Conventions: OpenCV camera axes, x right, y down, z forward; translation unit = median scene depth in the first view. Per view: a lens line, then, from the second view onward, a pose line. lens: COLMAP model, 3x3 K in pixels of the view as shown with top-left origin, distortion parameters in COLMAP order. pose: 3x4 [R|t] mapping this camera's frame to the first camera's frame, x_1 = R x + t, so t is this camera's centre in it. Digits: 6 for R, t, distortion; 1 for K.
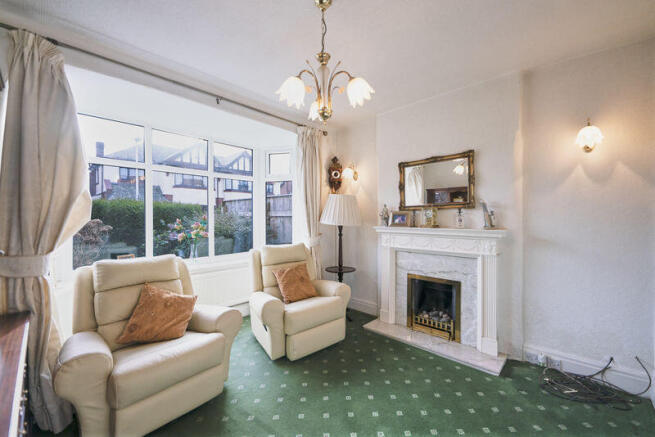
lens RADIAL K [[270.7, 0, 329.3], [0, 270.7, 206.9], [0, 0, 1]] dist [-0.000514, -0.000017]
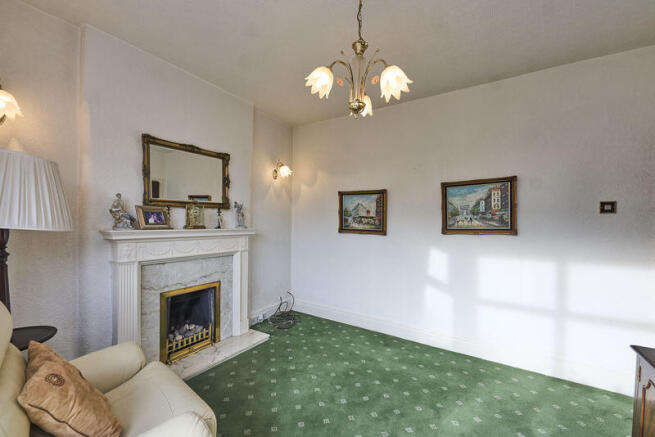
lens RADIAL K [[262.0, 0, 327.5], [0, 262.0, 218.5], [0, 0, 1]] dist [0.000156, 0.000018]
pose [[-0.182376, 0.013206, 0.983140, -0.547304], [-0.046584, 0.998671, -0.022056, 0.045986], [-0.982125, -0.049821, -0.181518, 0.786648]]
